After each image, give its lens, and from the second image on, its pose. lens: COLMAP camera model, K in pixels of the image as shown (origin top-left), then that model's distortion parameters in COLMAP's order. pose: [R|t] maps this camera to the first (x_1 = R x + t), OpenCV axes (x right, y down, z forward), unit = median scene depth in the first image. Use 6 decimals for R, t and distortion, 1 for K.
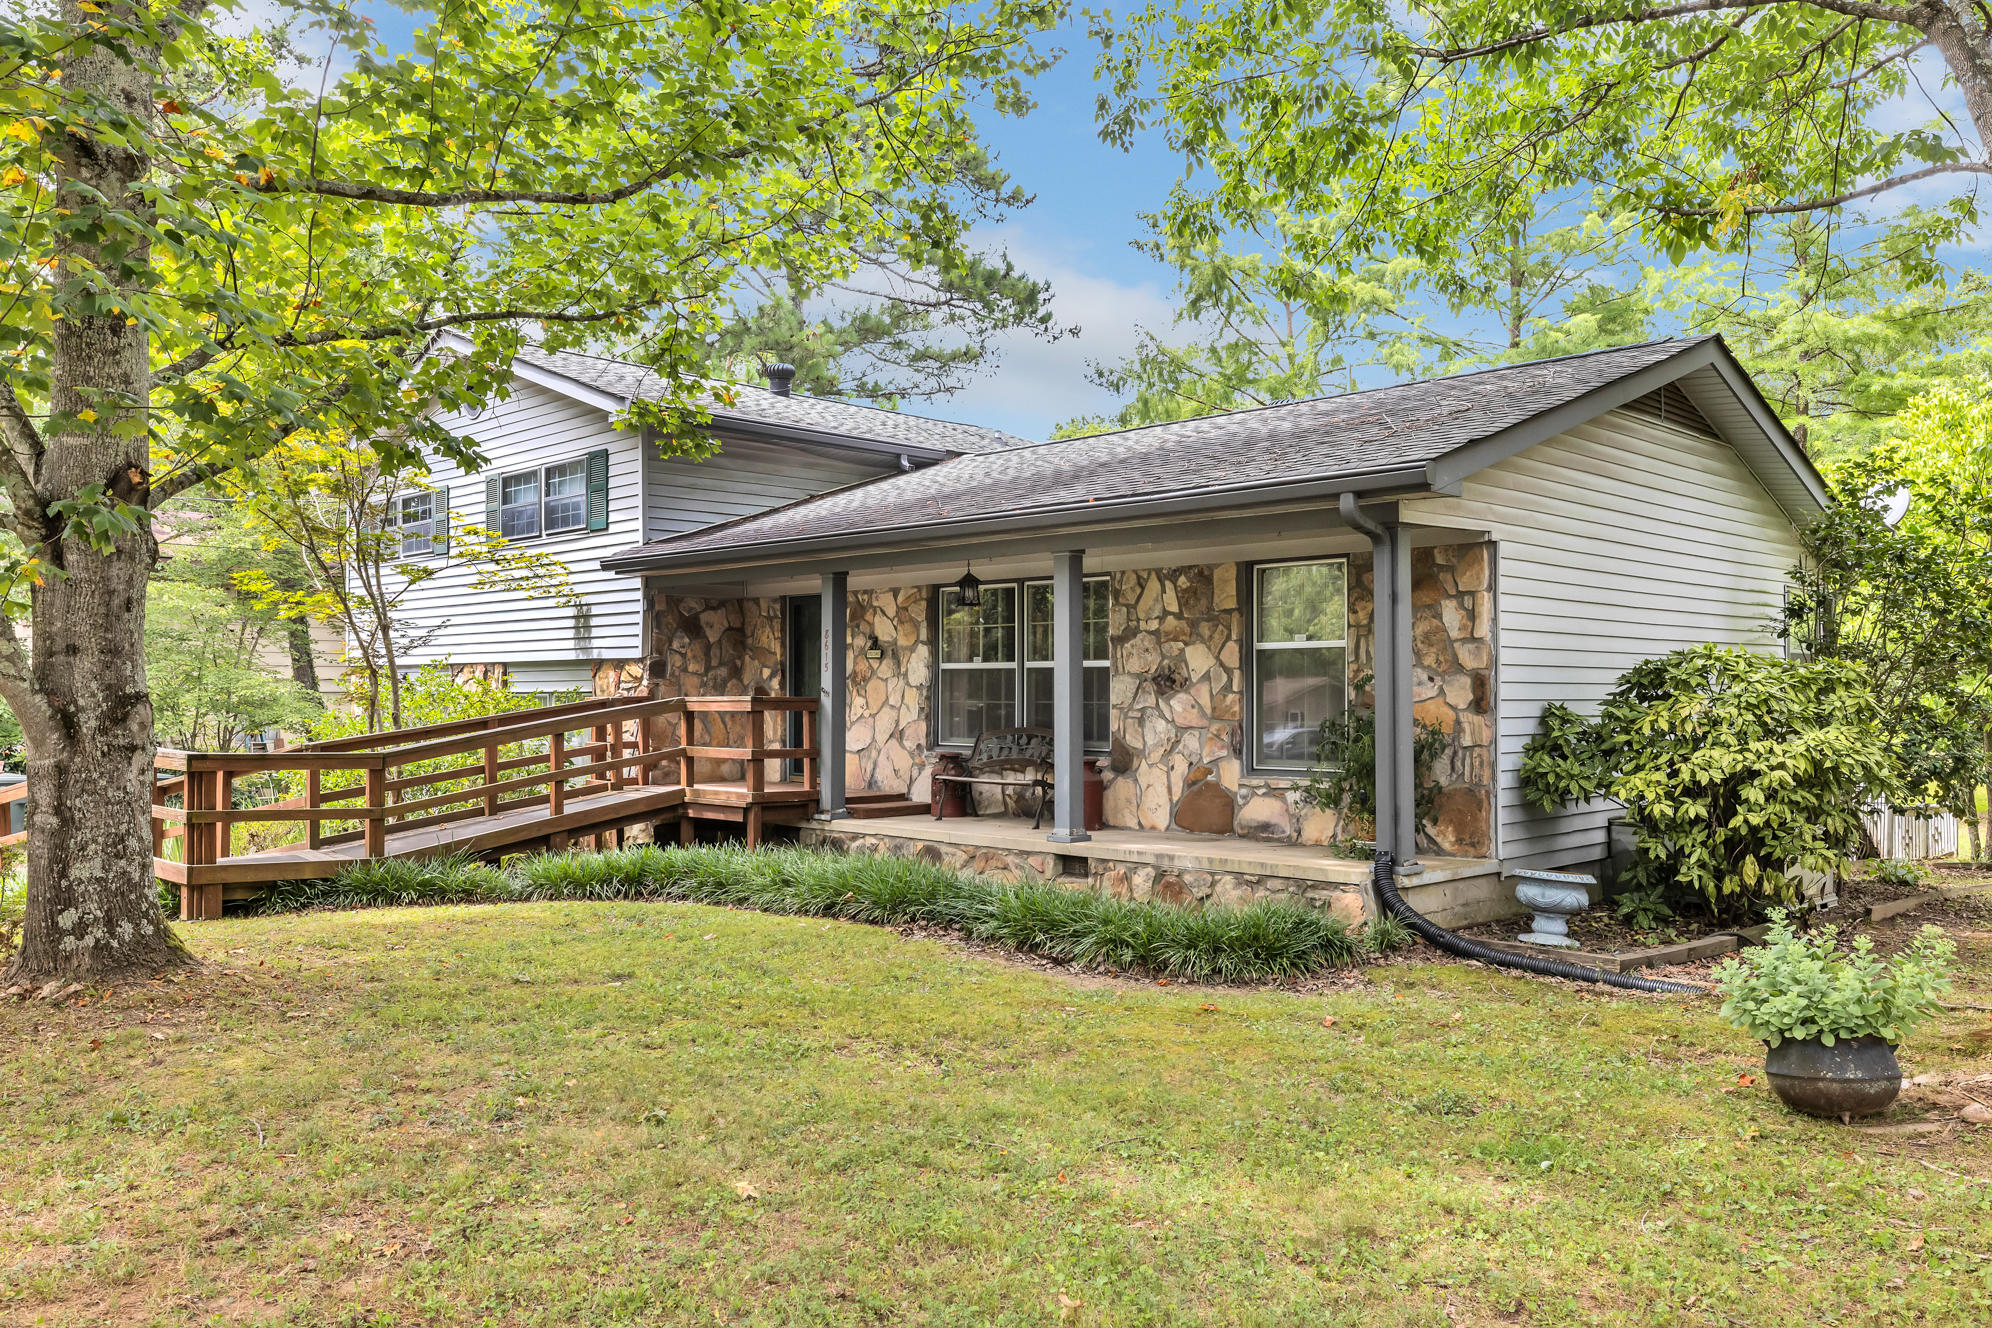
lens RADIAL K [[1497.3, 0, 996.0], [0, 1497.3, 664.0], [0, 0, 1]] dist [0.002333, 0.001003]
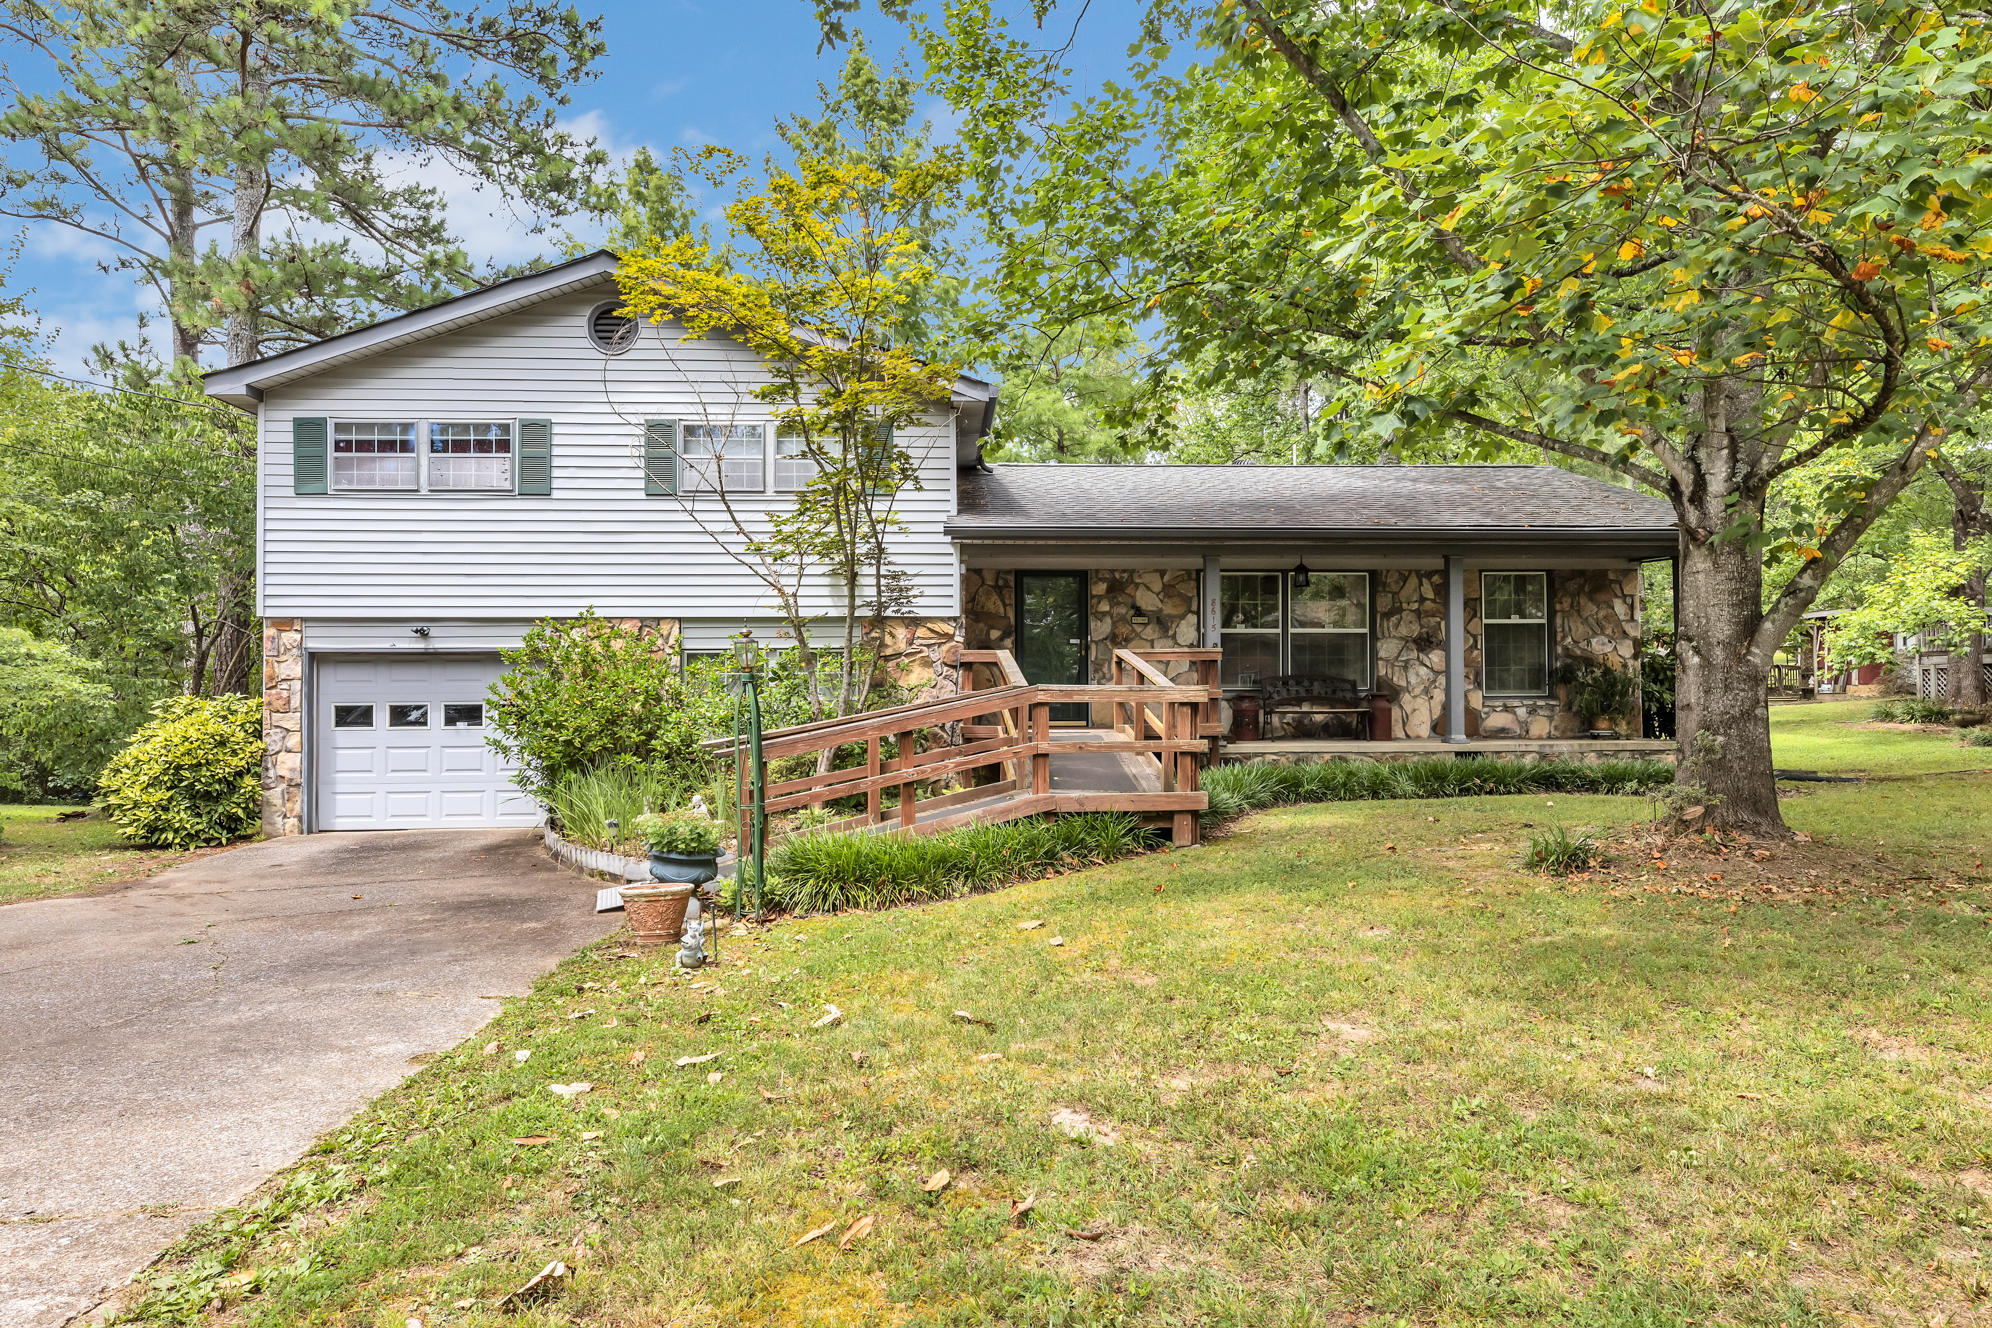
lens RADIAL K [[1248.2, 0, 998.2], [0, 1248.2, 674.6], [0, 0, 1]] dist [0.009376, 0.000747]
pose [[0.667179, 0.005331, 0.744878, -1.067934], [-0.009811, 0.999951, 0.001631, 0.043784], [-0.744833, -0.008396, 0.667199, 0.427509]]
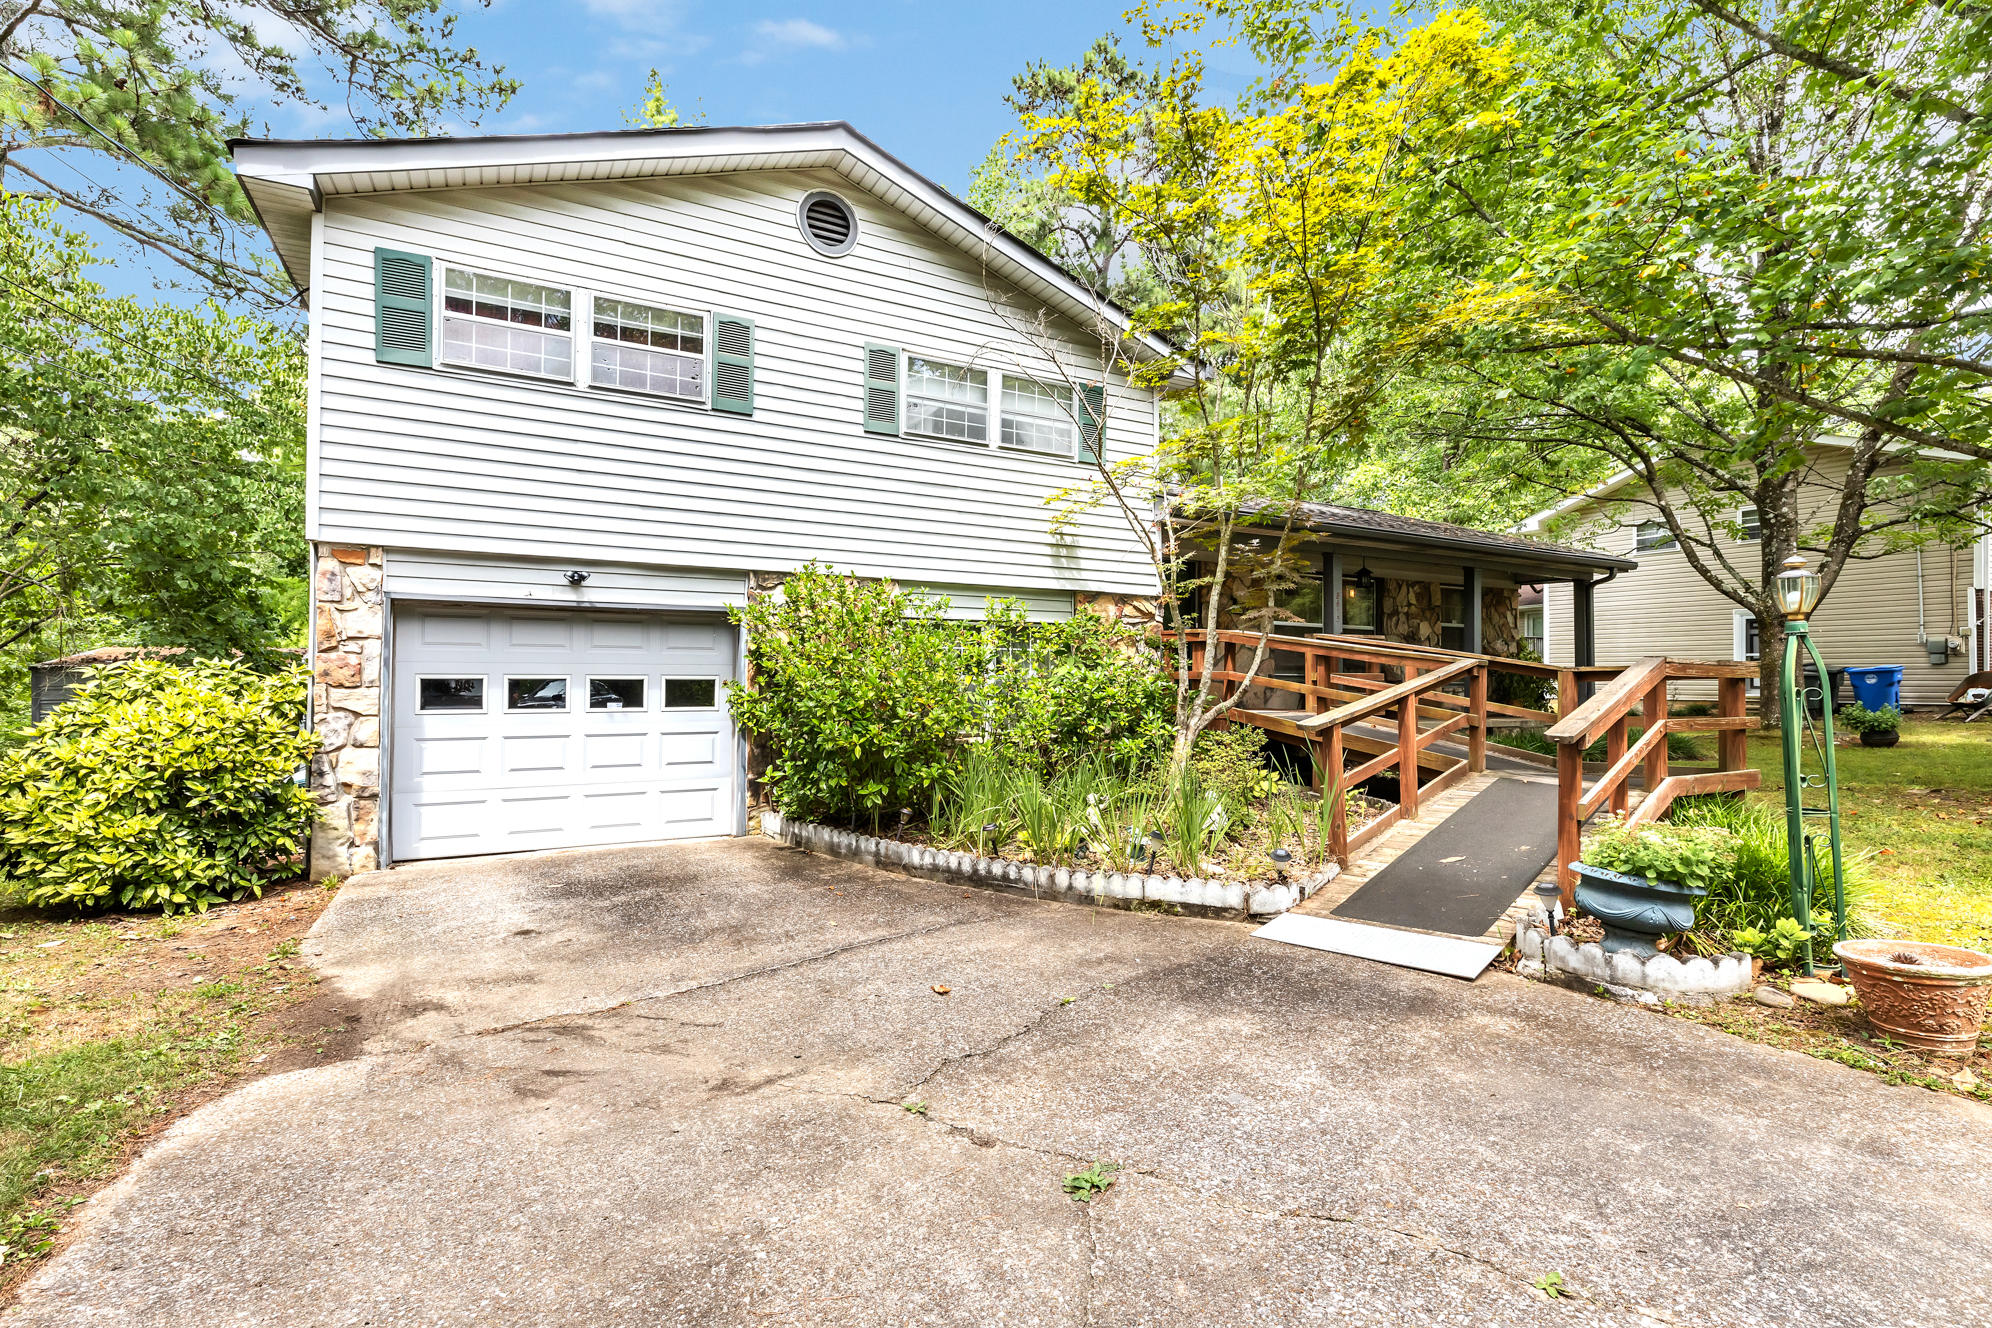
lens RADIAL K [[901.9, 0, 993.1], [0, 901.9, 673.3], [0, 0, 1]] dist [0.004708, 0.000605]
pose [[0.281875, 0.014240, 0.959346, -1.067056], [-0.023013, 0.999703, -0.008078, 0.071430], [-0.959175, -0.019801, 0.282119, 1.098874]]
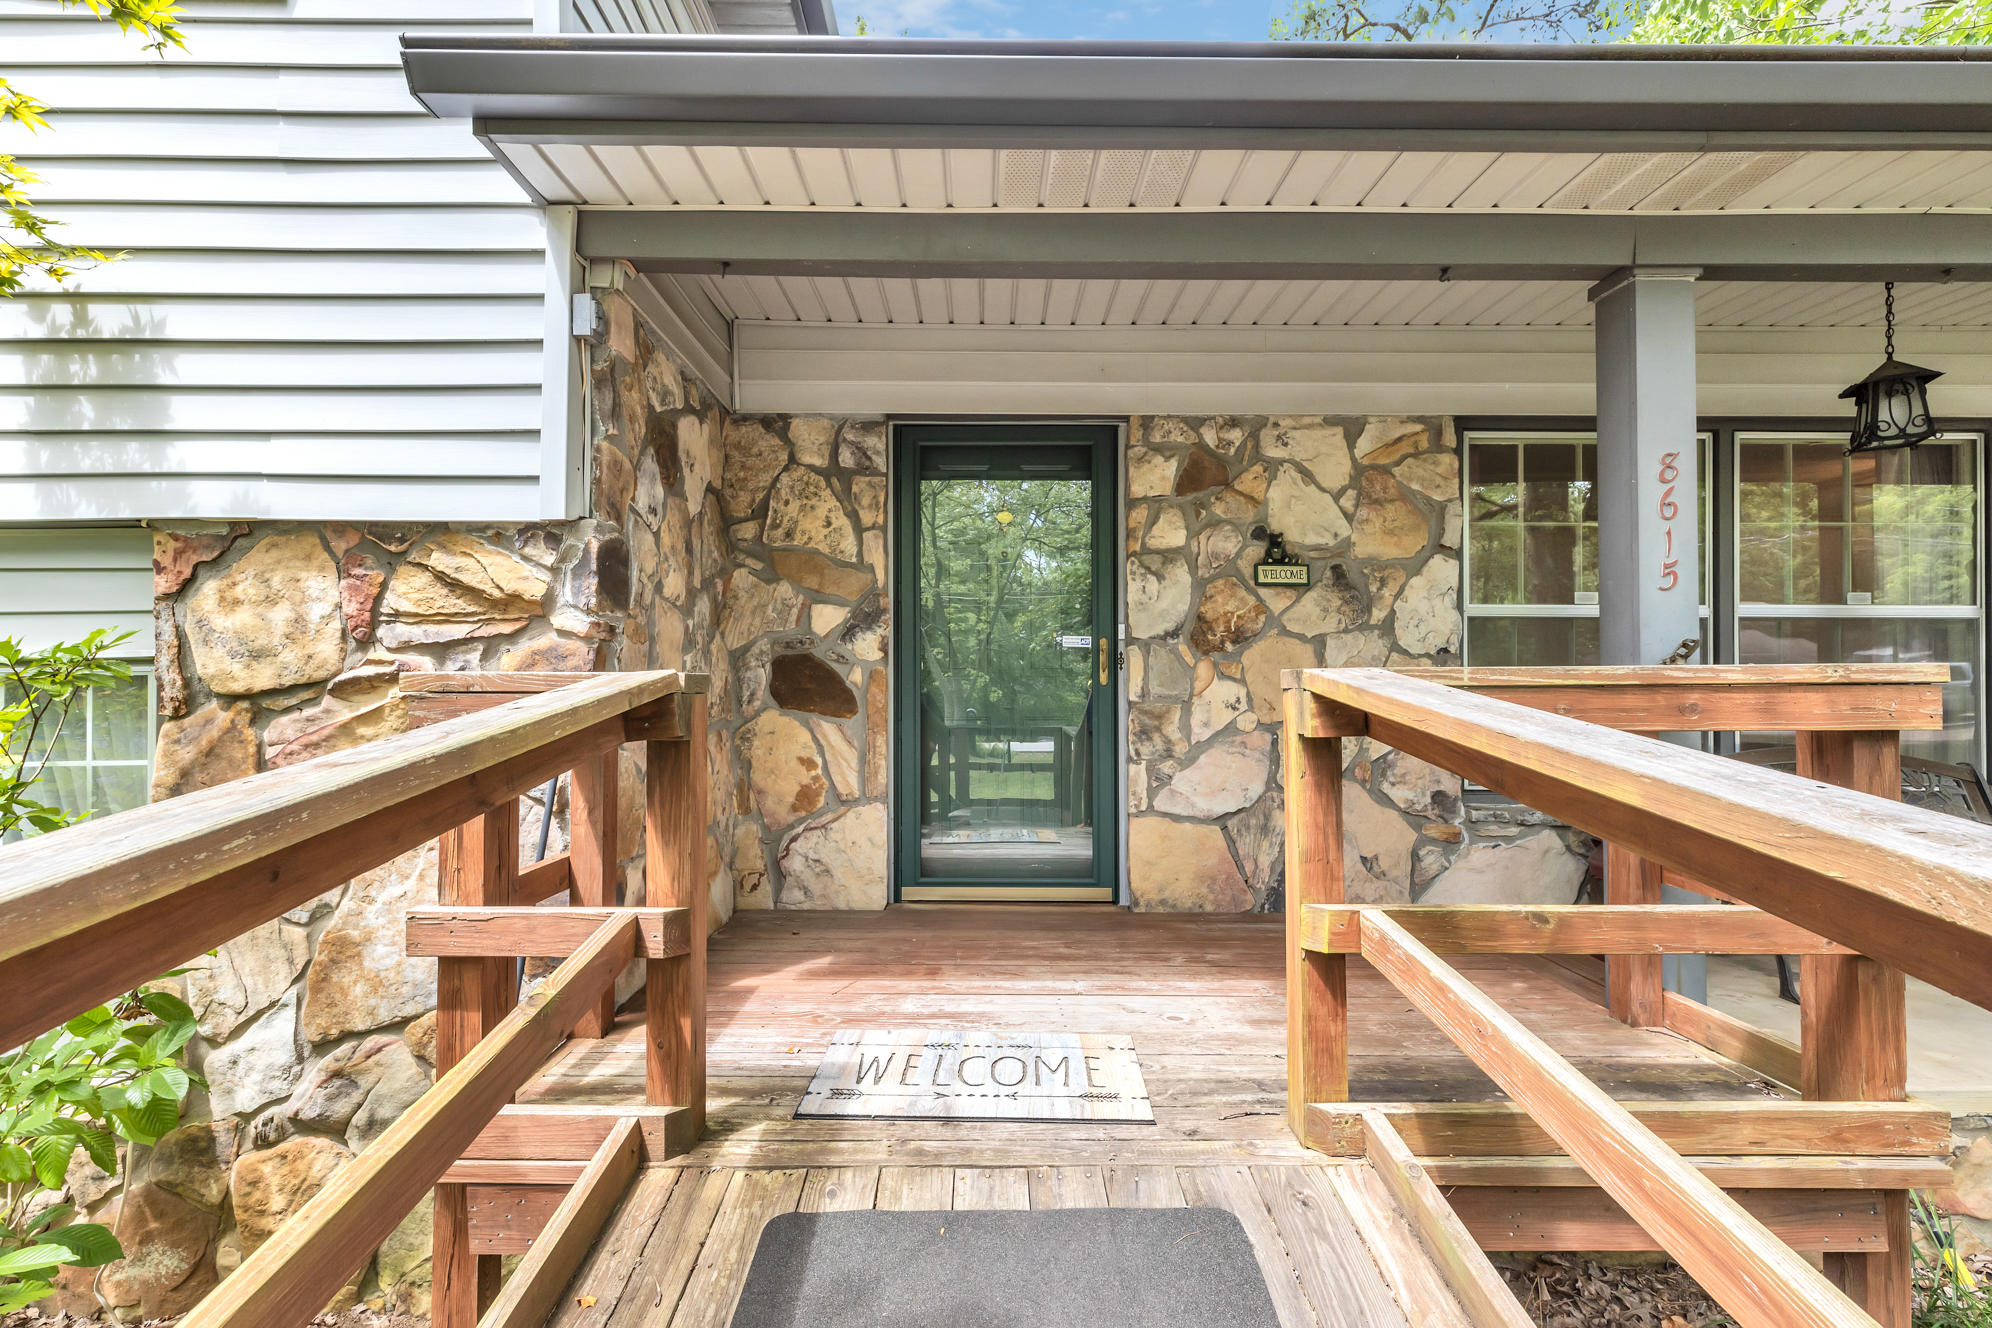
lens RADIAL K [[901.9, 0, 993.1], [0, 901.9, 673.3], [0, 0, 1]] dist [0.004708, 0.000605]
pose [[0.698297, 0.015819, 0.715633, -0.348163], [-0.011700, 0.999874, -0.010686, 0.026405], [-0.715712, -0.000910, 0.698394, 0.993159]]
